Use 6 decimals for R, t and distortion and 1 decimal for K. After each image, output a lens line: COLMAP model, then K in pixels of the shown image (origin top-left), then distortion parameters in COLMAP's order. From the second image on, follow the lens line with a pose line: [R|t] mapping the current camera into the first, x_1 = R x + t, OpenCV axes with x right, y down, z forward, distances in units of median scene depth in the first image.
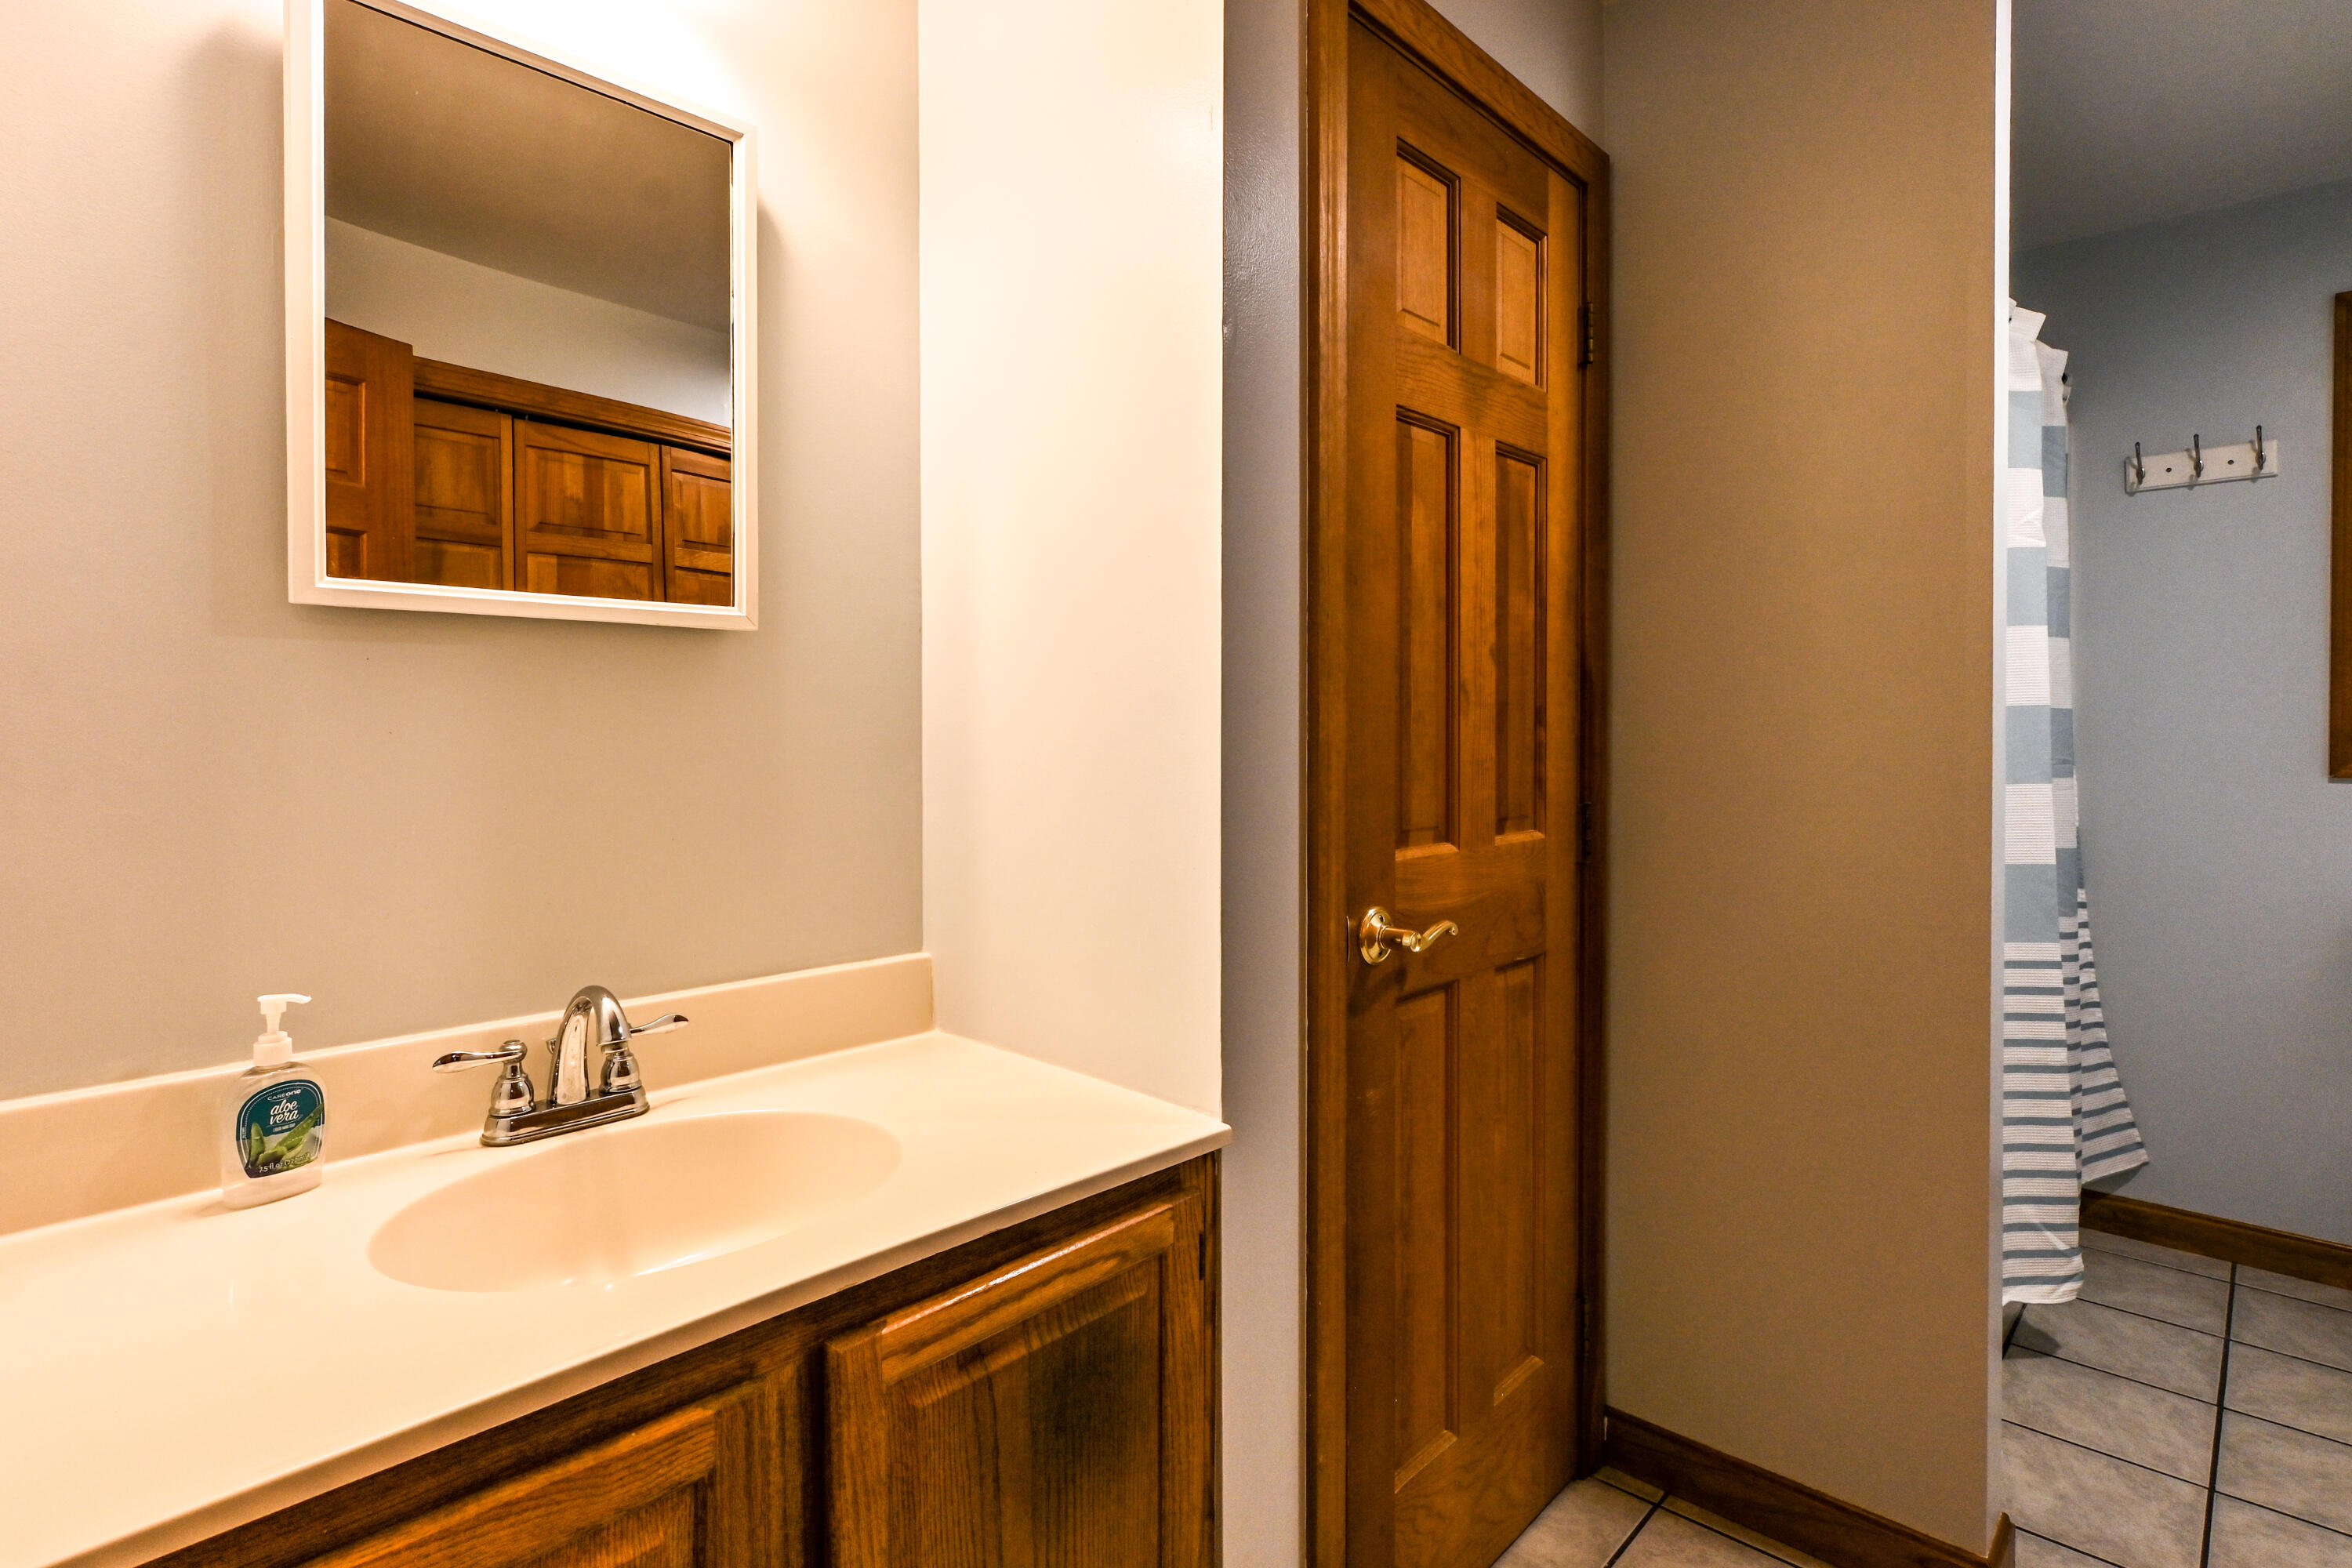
lens RADIAL K [[1210.4, 0, 1191.7], [0, 1210.4, 736.7], [0, 0, 1]] dist [0.018922, -0.000212]
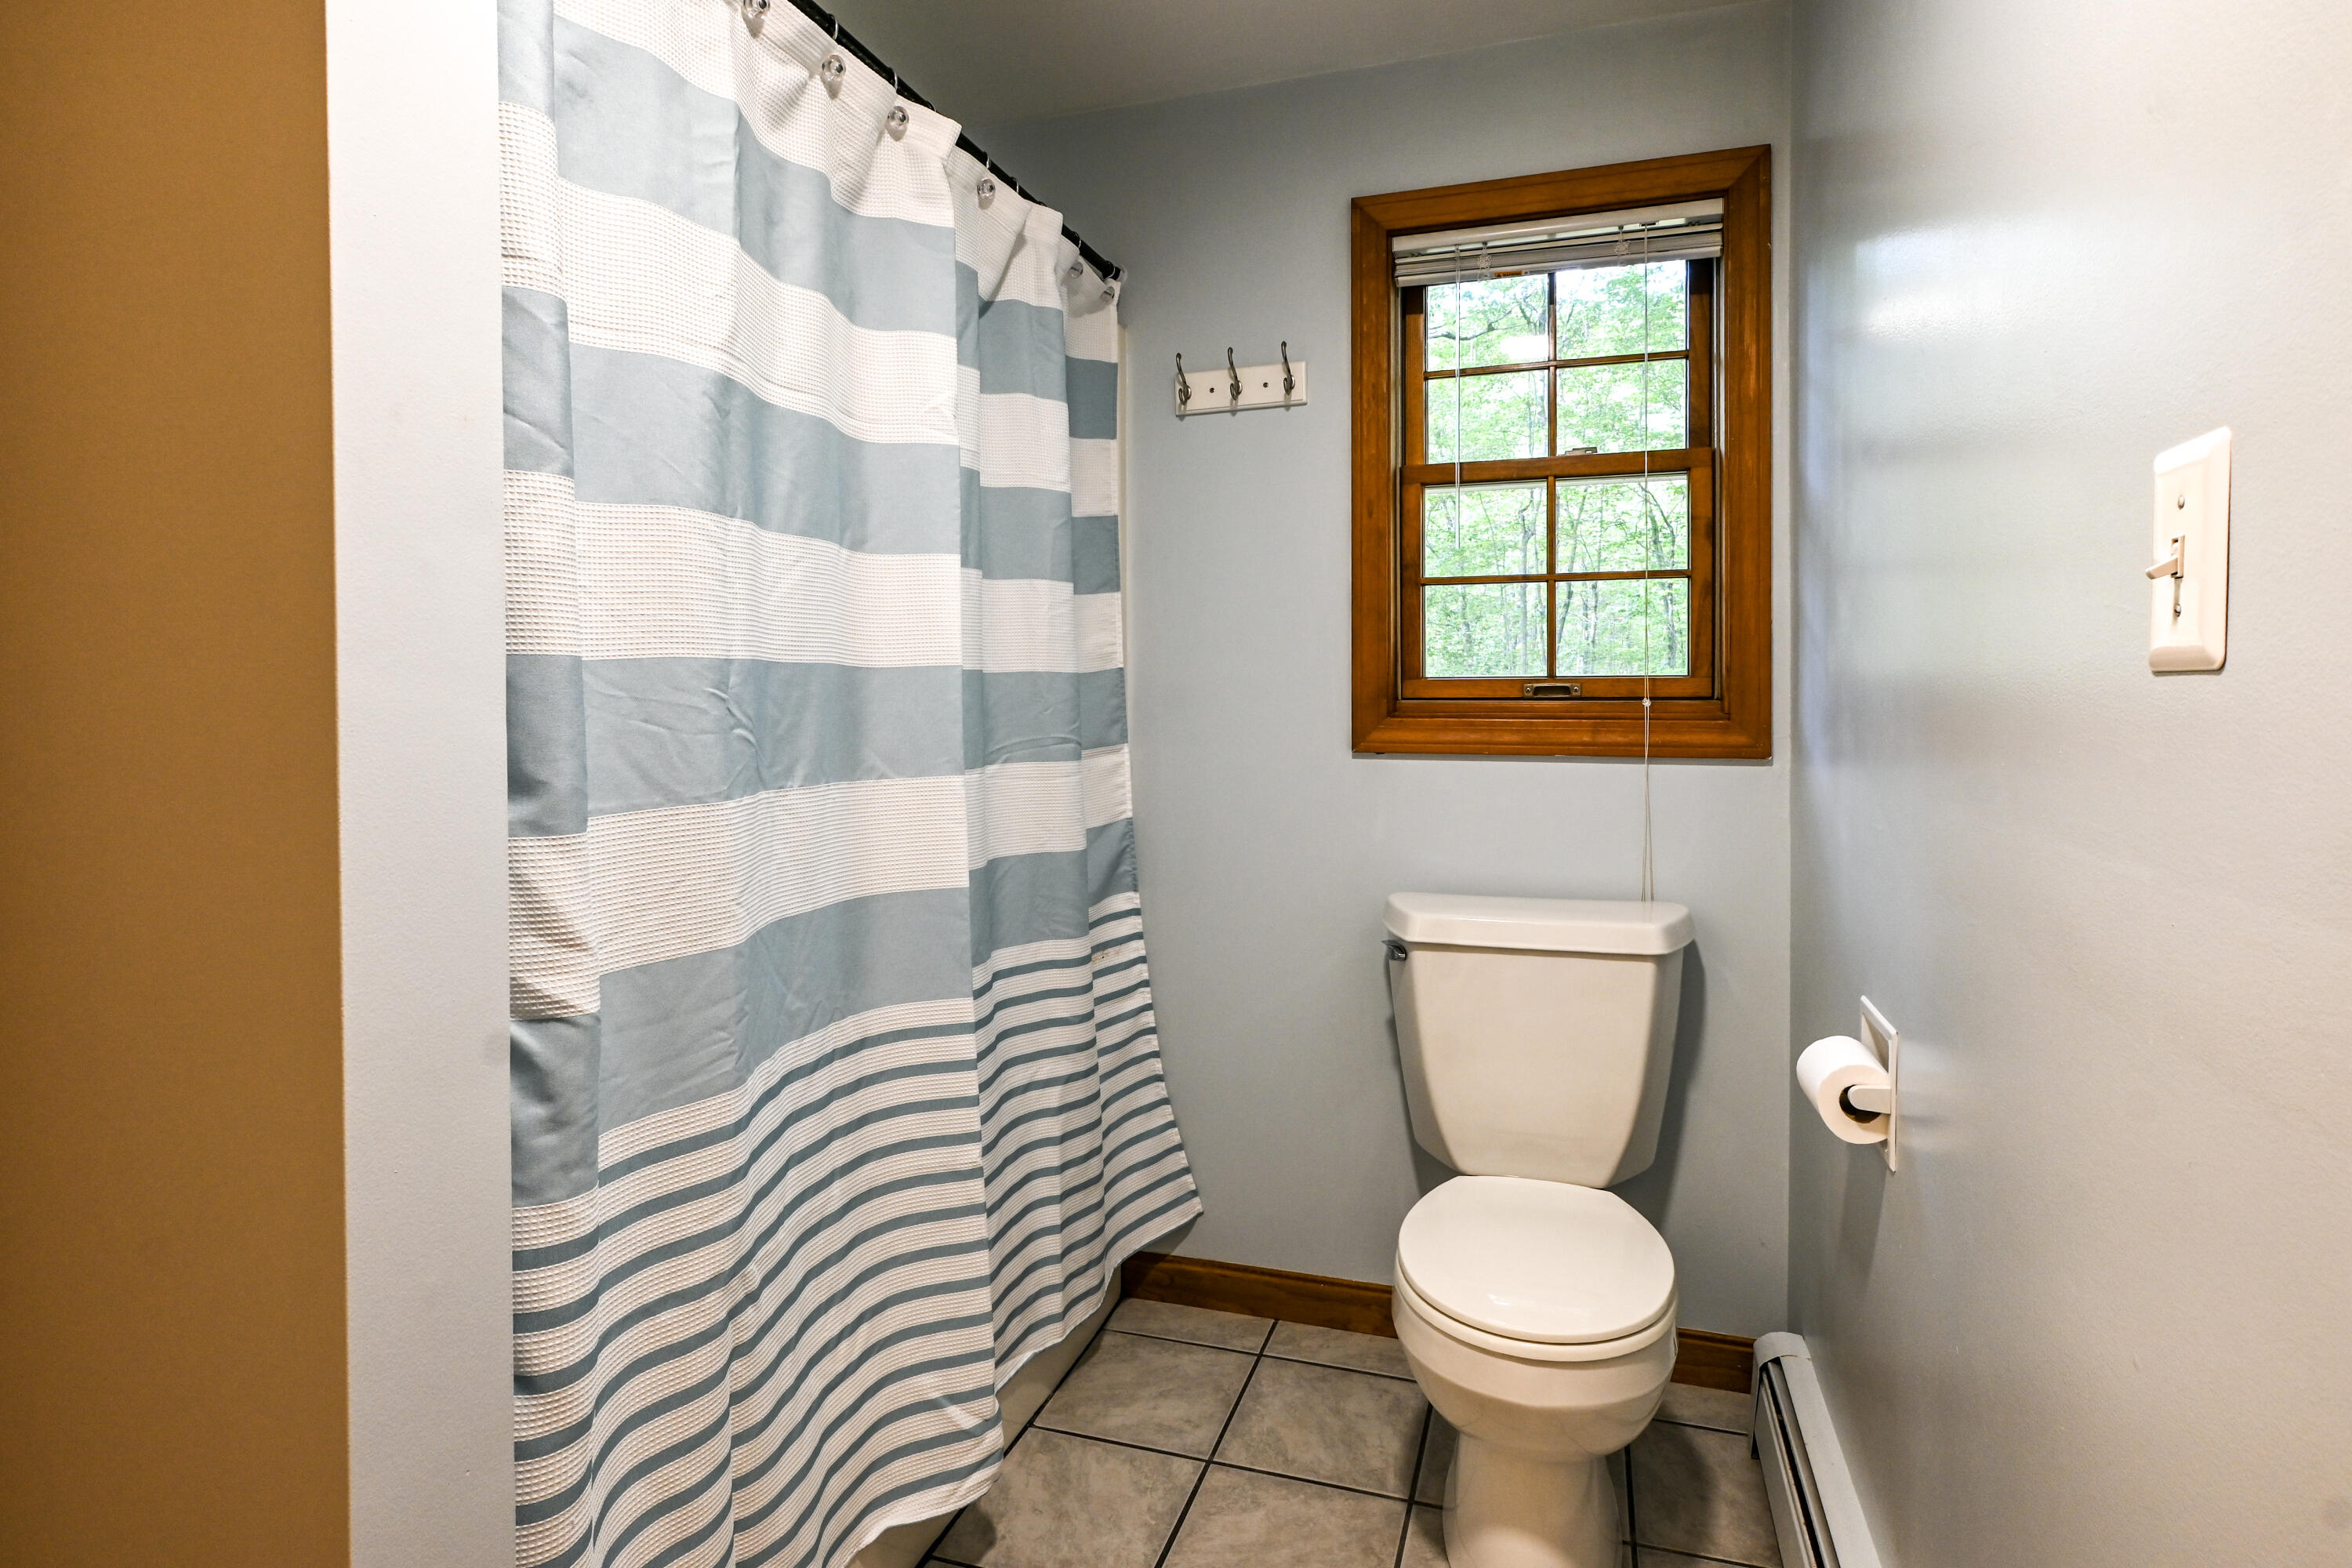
lens RADIAL K [[1210.4, 0, 1196.8], [0, 1210.4, 707.9], [0, 0, 1]] dist [0.018922, -0.000212]
pose [[0.913127, -0.003229, 0.407663, 0.456995], [0.002639, 0.999994, 0.002010, -0.001835], [-0.407667, -0.000760, 0.913130, 0.250369]]
